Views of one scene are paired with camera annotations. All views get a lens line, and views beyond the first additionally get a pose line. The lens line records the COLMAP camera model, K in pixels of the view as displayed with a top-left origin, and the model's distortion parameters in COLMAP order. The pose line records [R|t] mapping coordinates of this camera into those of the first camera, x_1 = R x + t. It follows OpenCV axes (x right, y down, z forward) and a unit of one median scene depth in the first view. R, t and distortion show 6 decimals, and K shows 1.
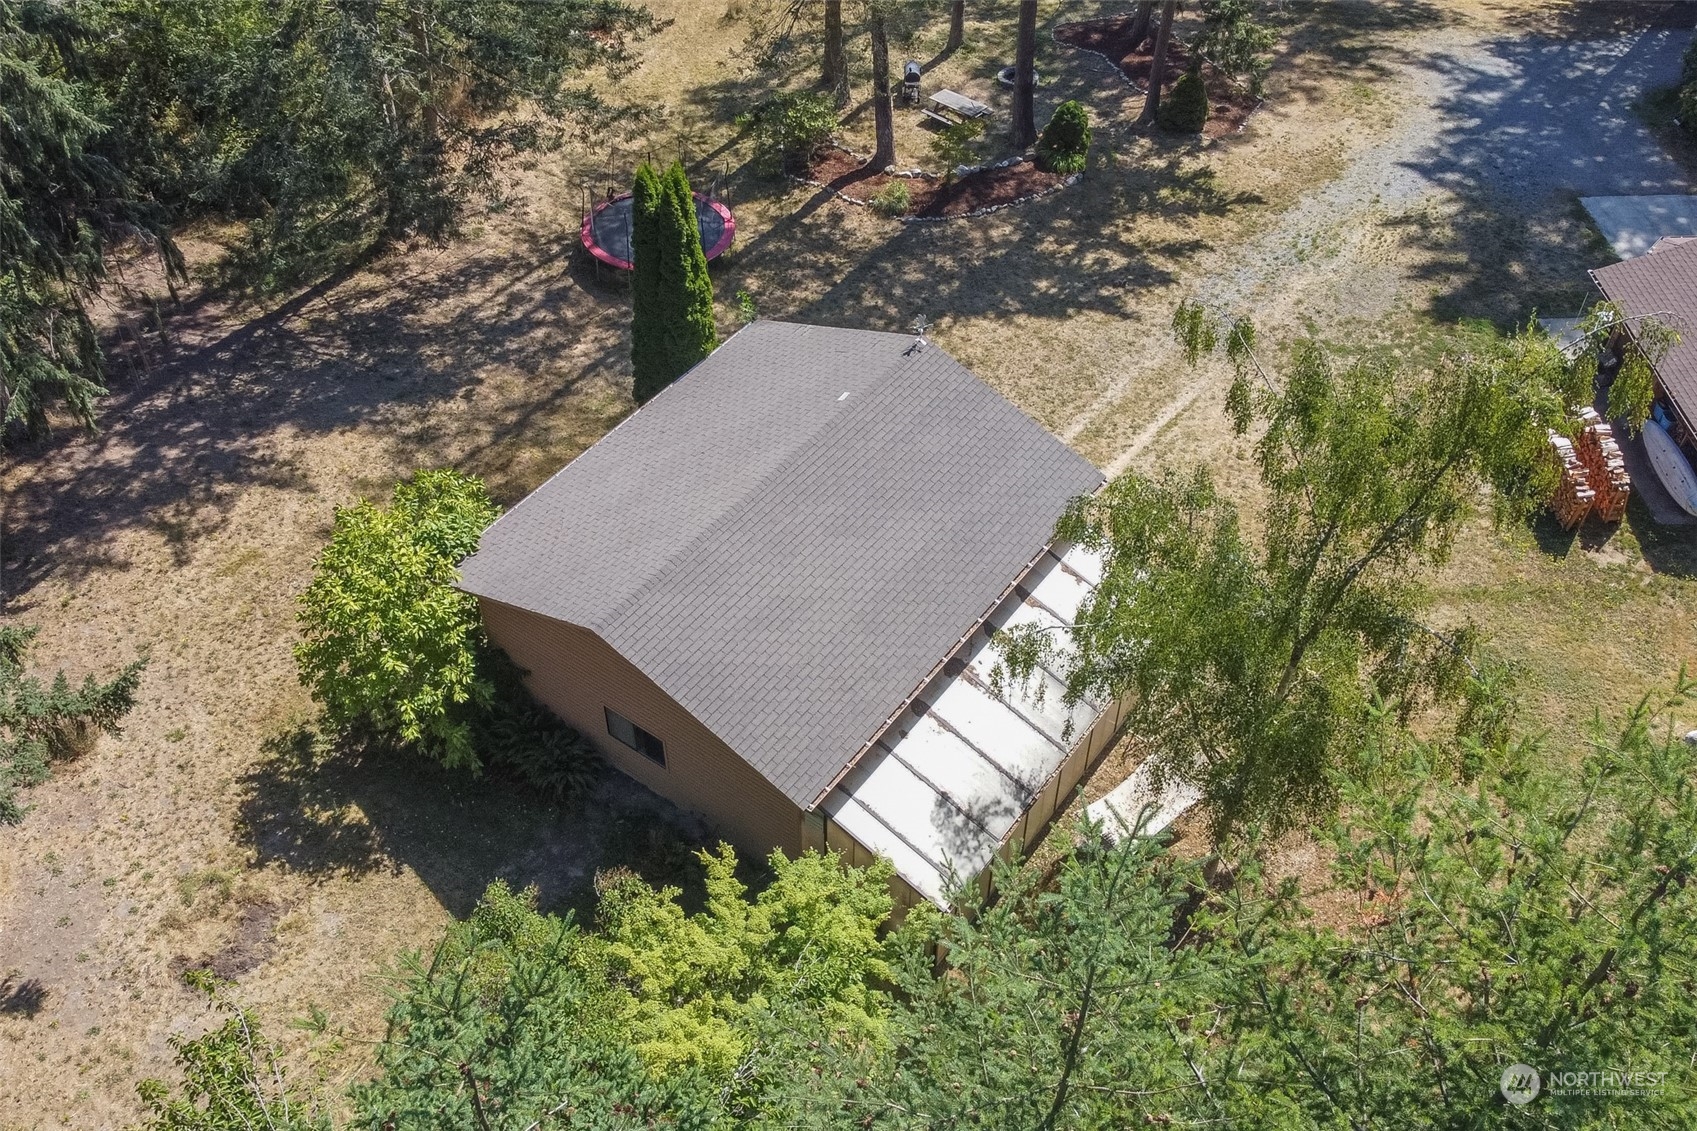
lens RADIAL K [[1534.0, 0, 851.7], [0, 1534.0, 546.3], [0, 0, 1]] dist [0.005421, -0.013544]
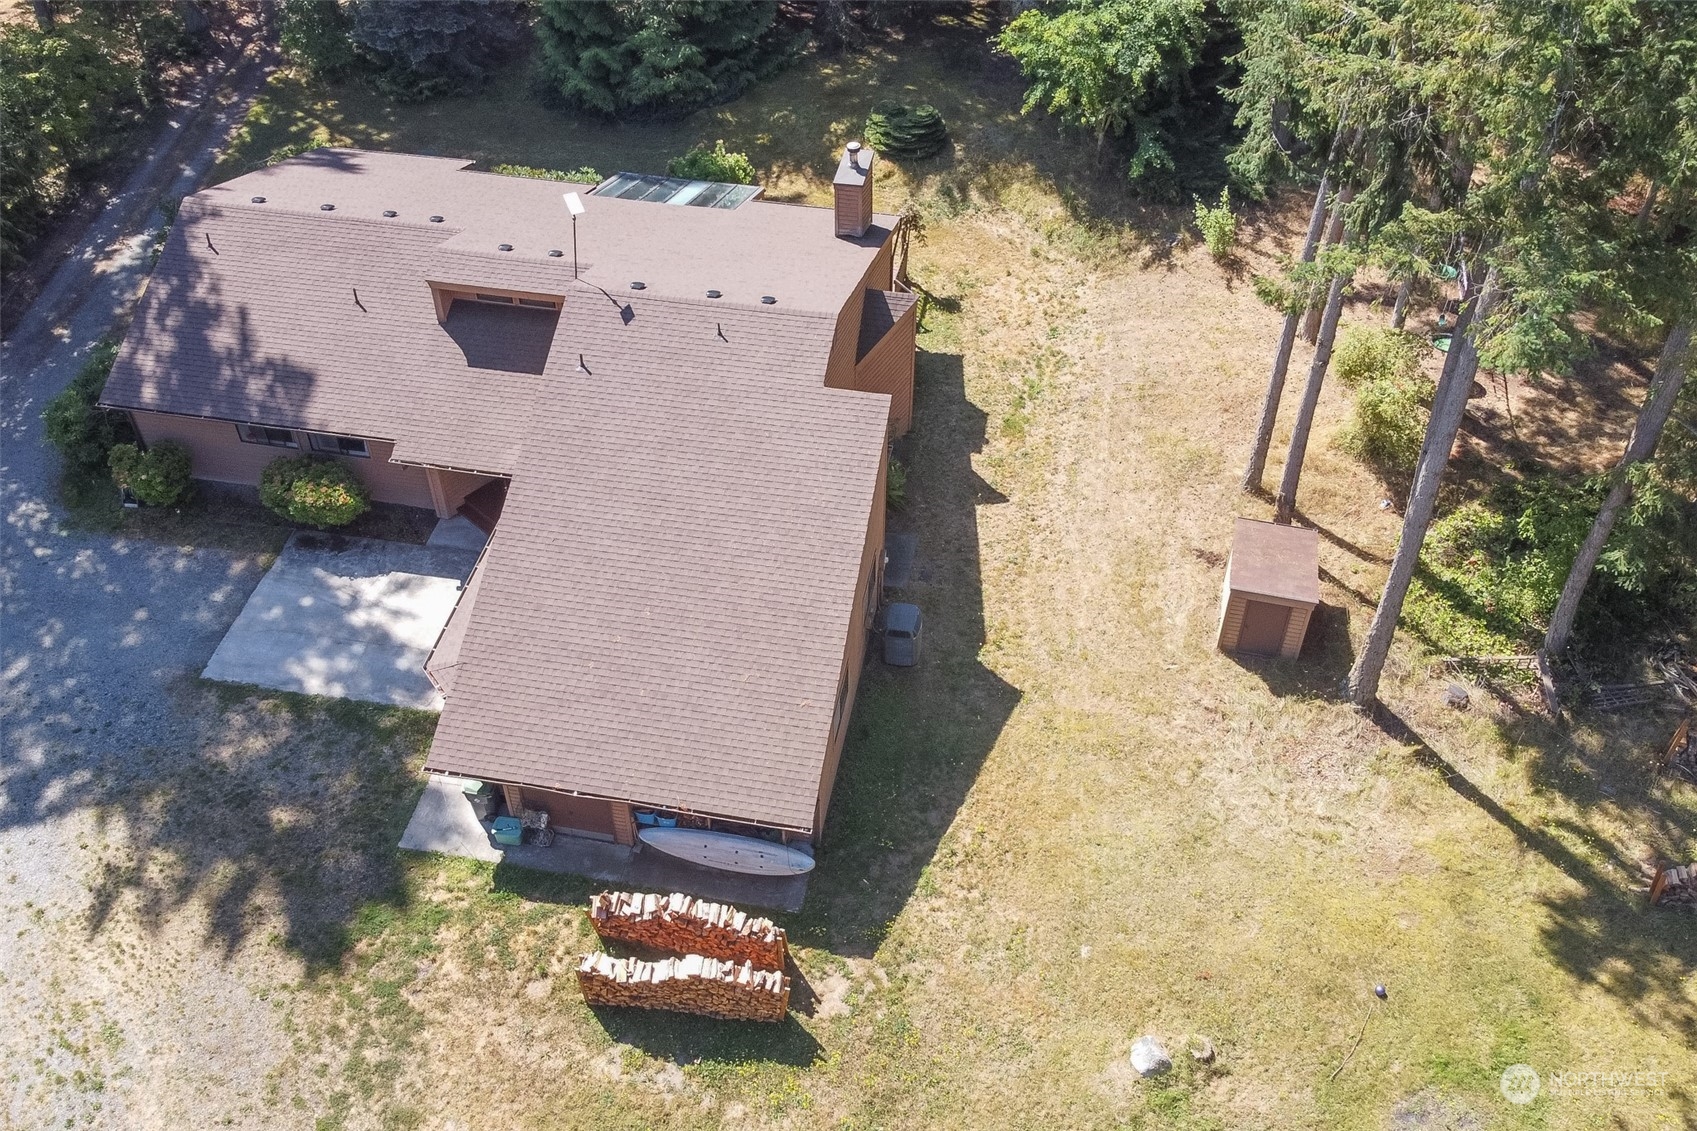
lens RADIAL K [[1534.0, 0, 851.7], [0, 1534.0, 546.3], [0, 0, 1]] dist [0.005421, -0.013544]
pose [[0.219693, -0.676128, 0.703268, 0.075217], [0.686579, 0.619287, 0.380909, -0.346801], [-0.693068, 0.399166, 0.600269, 0.339947]]
